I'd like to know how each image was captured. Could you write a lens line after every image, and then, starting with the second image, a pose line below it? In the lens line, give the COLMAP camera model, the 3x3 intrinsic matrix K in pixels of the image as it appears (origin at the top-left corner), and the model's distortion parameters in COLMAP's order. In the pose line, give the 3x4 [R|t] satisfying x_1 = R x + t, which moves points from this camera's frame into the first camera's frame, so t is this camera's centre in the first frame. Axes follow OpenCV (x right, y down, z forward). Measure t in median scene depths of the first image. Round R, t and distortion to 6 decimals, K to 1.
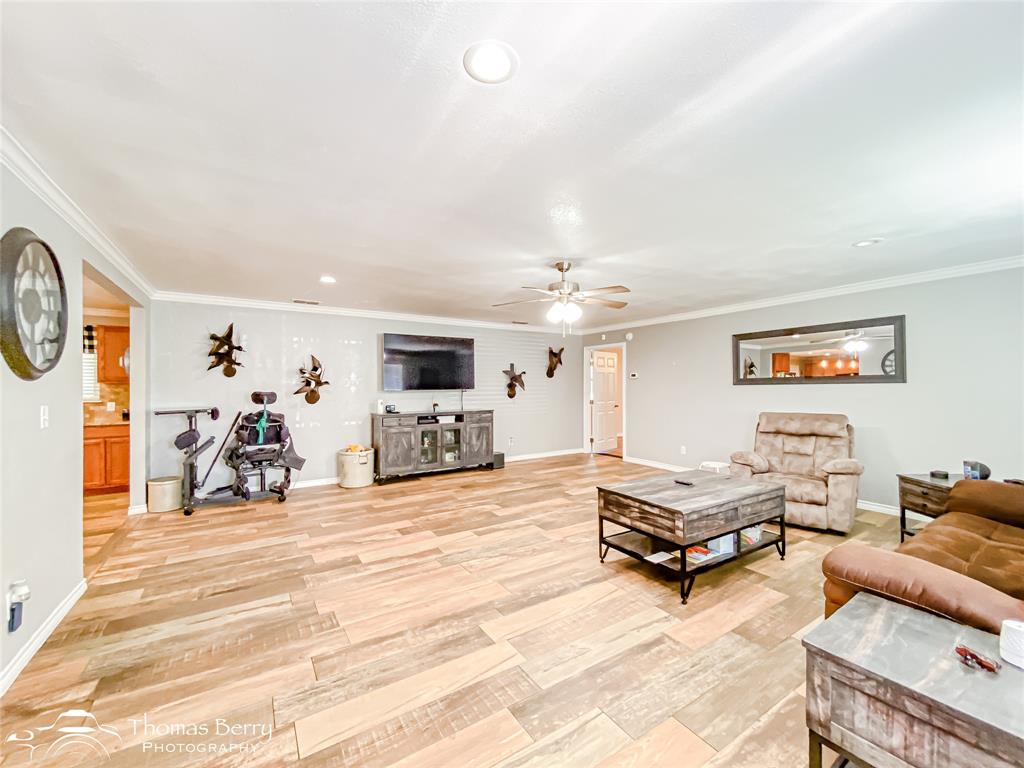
lens RADIAL K [[411.4, 0, 514.1], [0, 411.4, 400.0], [0, 0, 1]] dist [0.001904, 0.000048]
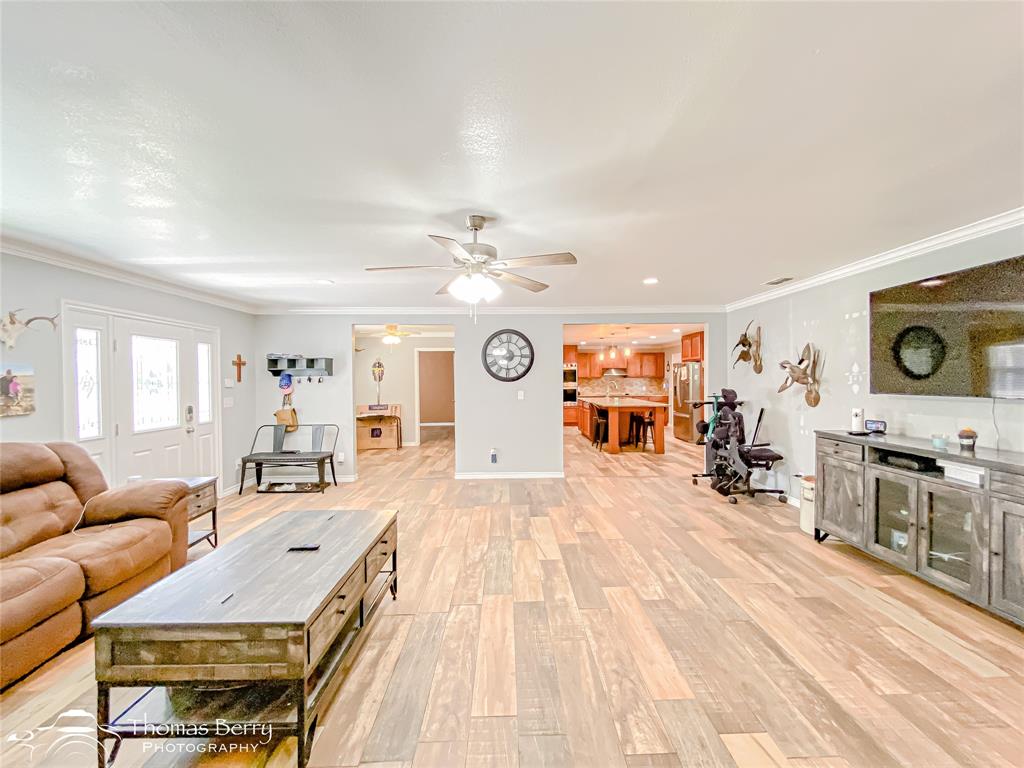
lens RADIAL K [[421.9, 0, 512.0], [0, 421.9, 384.0], [0, 0, 1]] dist [0.001377, -0.000393]
pose [[-0.522254, 0.023890, -0.852455, 0.686729], [-0.019638, 0.999006, 0.040029, -0.076993], [0.852564, 0.037646, -0.521265, 1.371568]]
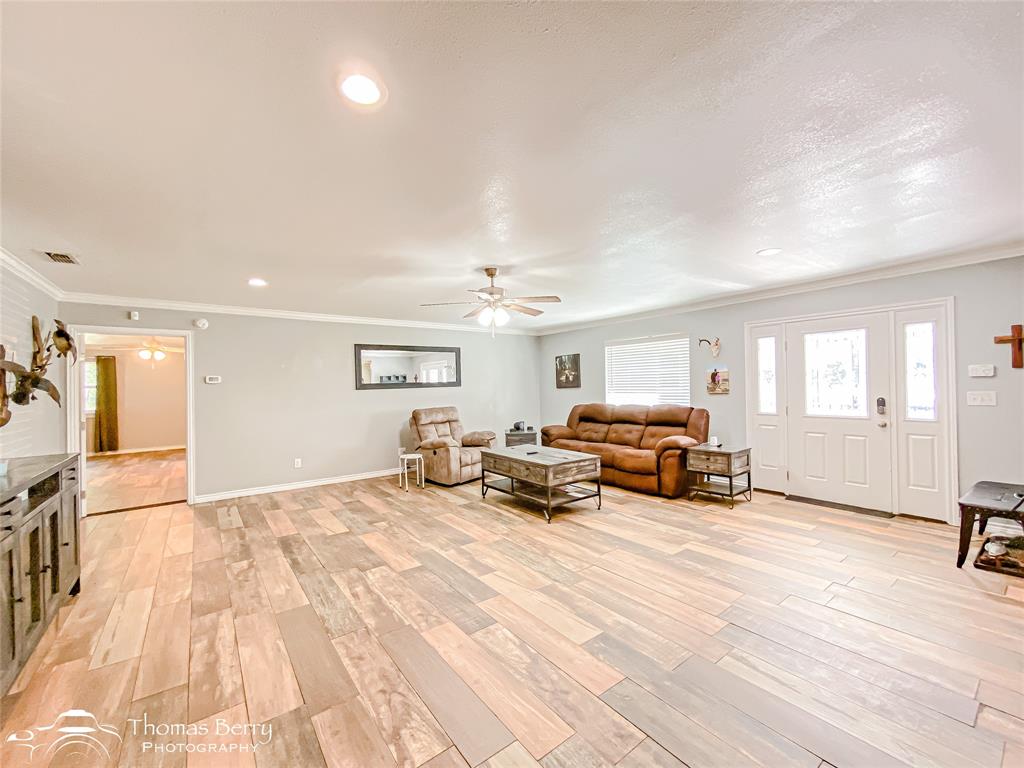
lens RADIAL K [[421.9, 0, 512.0], [0, 421.9, 384.0], [0, 0, 1]] dist [0.001377, -0.000393]
pose [[-0.070428, 0.010554, 0.997461, -0.906834], [0.056884, 0.998359, -0.006548, -0.030796], [-0.995894, 0.056278, -0.070913, 0.985456]]
